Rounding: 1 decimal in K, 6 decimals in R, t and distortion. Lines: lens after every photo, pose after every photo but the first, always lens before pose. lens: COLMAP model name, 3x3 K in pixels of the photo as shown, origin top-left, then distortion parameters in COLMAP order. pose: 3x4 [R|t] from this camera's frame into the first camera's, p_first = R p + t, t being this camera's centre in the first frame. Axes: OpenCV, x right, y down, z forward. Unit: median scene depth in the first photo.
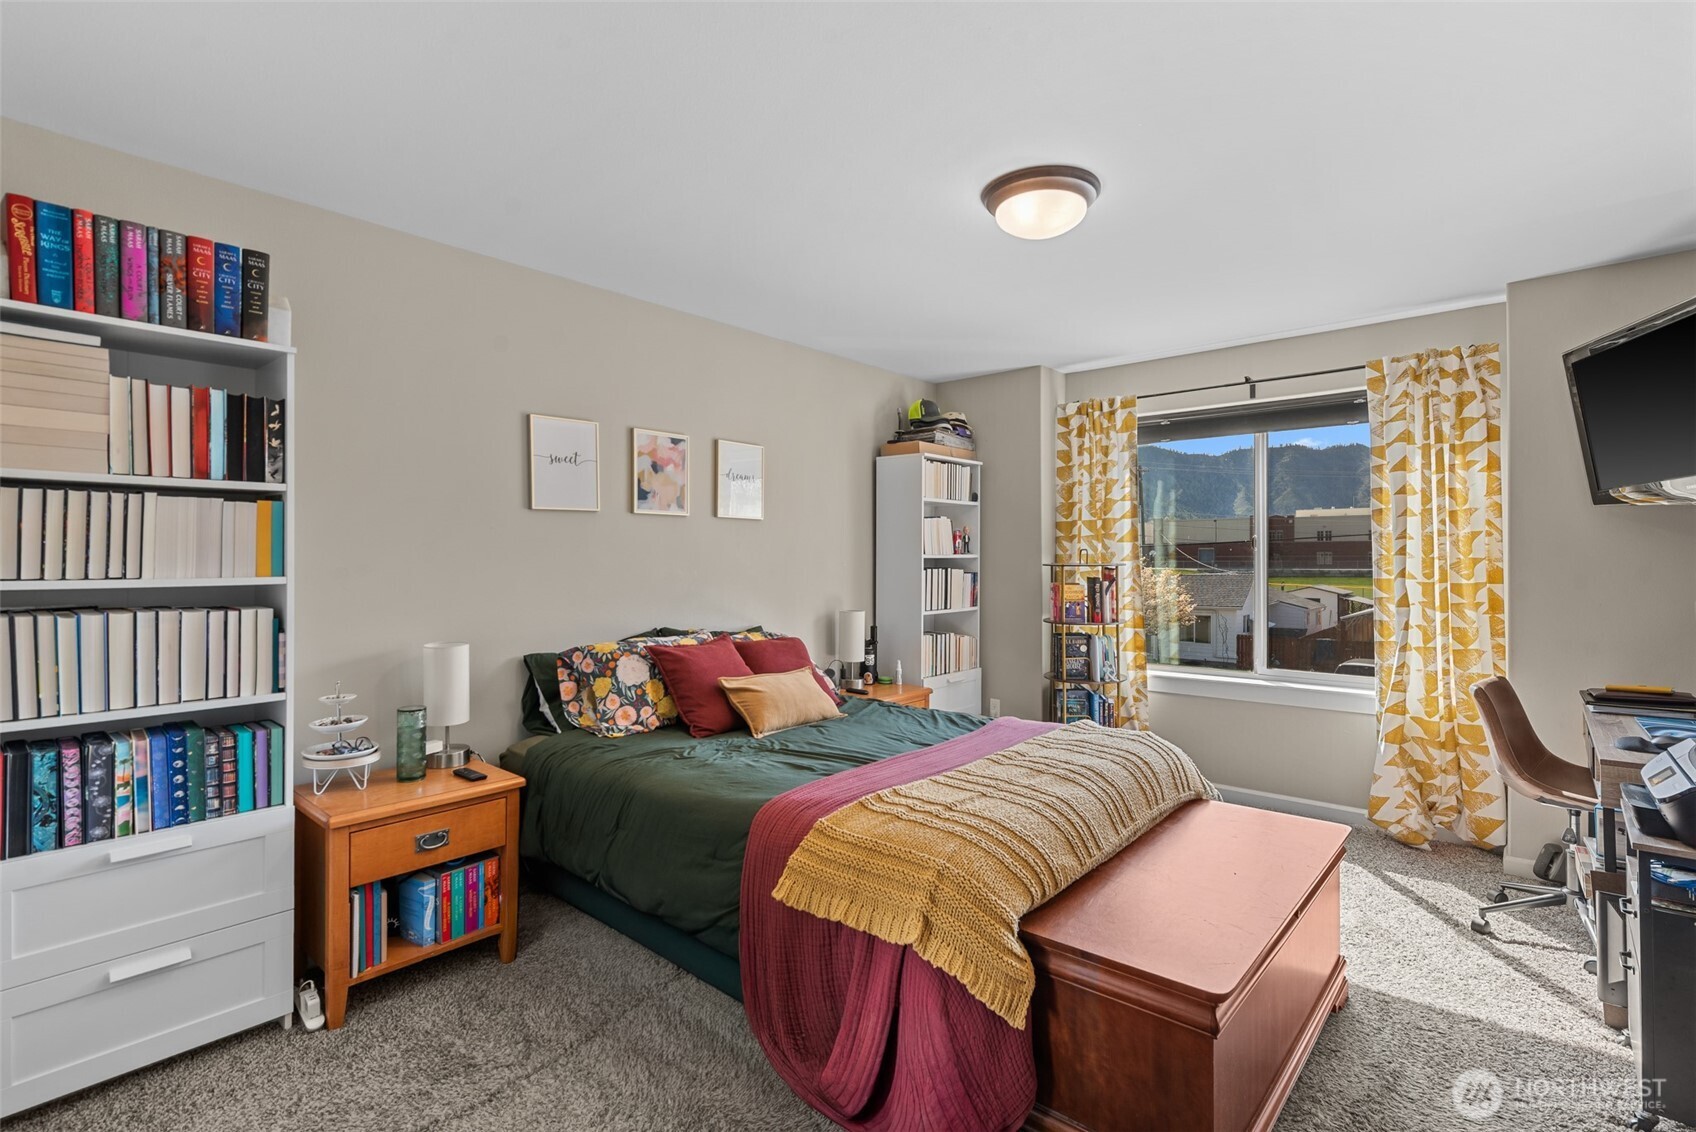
lens RADIAL K [[794.9, 0, 853.2], [0, 794.9, 551.1], [0, 0, 1]] dist [0.000215, 0.000007]
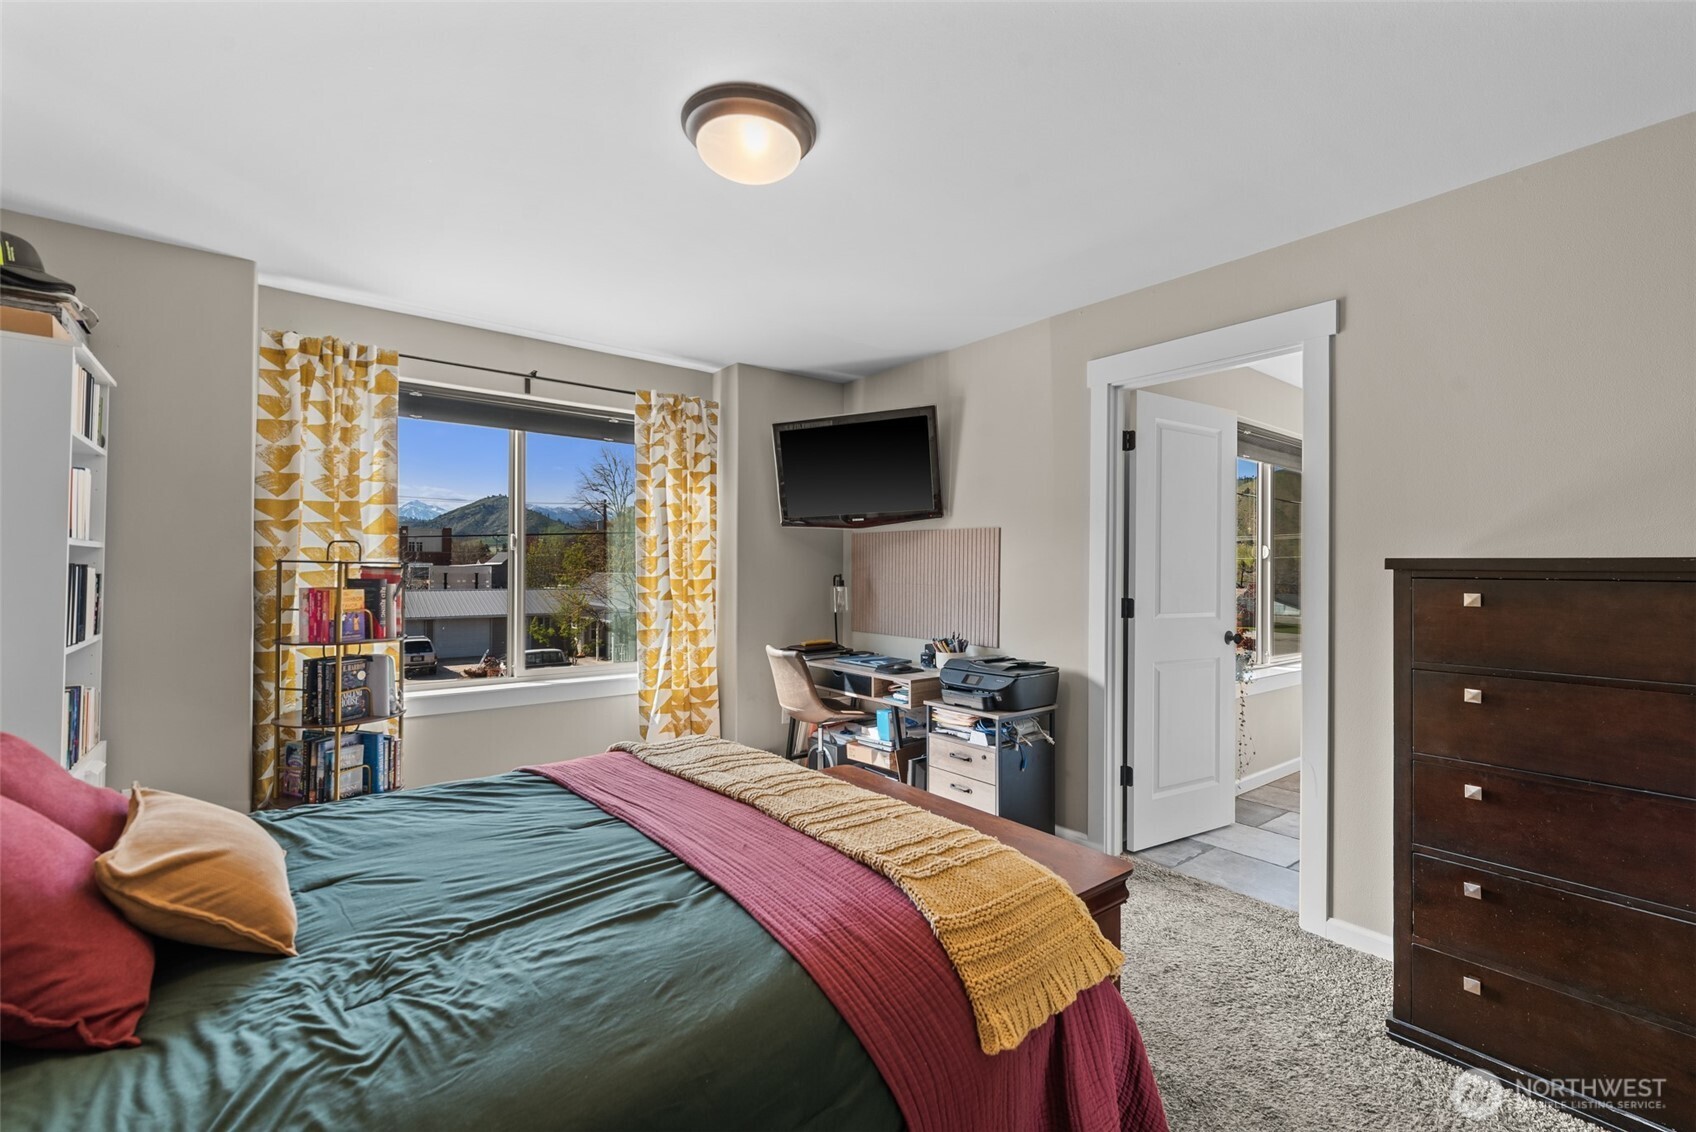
lens RADIAL K [[737.5, 0, 862.6], [0, 737.5, 558.7], [0, 0, 1]] dist [0.000832, -0.000350]
pose [[0.171643, 0.018276, 0.984990, -0.308903], [-0.017978, 0.999720, -0.015416, 0.016388], [-0.984995, -0.015062, 0.171924, 0.428754]]
